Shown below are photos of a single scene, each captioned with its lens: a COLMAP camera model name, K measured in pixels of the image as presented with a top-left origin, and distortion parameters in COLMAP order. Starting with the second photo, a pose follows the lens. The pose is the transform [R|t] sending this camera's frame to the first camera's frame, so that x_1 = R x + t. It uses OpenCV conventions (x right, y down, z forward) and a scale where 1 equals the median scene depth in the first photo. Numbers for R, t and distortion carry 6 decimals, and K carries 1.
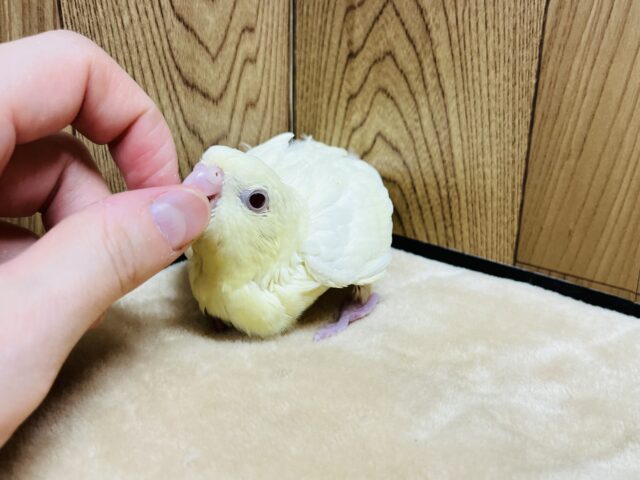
lens RADIAL K [[698.9, 0, 319.9], [0, 698.9, 239.8], [0, 0, 1]] dist [0.002292, -0.025652]
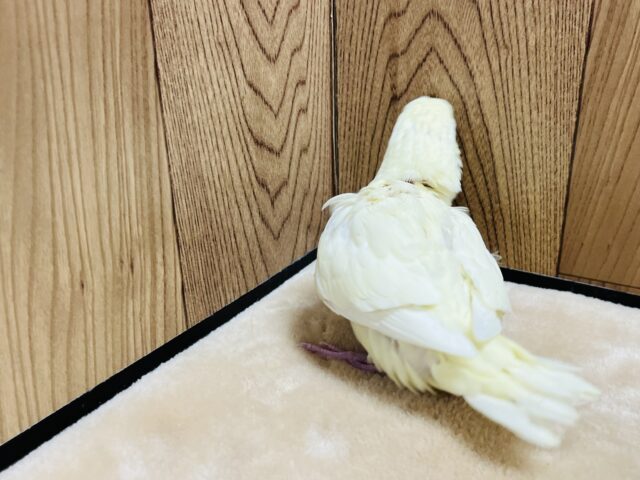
lens RADIAL K [[698.9, 0, 319.9], [0, 698.9, 239.8], [0, 0, 1]] dist [0.002292, -0.025652]
pose [[0.989383, -0.098997, 0.106395, -0.216964], [0.093658, 0.994135, 0.054067, -0.121123], [-0.111124, -0.043528, 0.992853, -0.074263]]
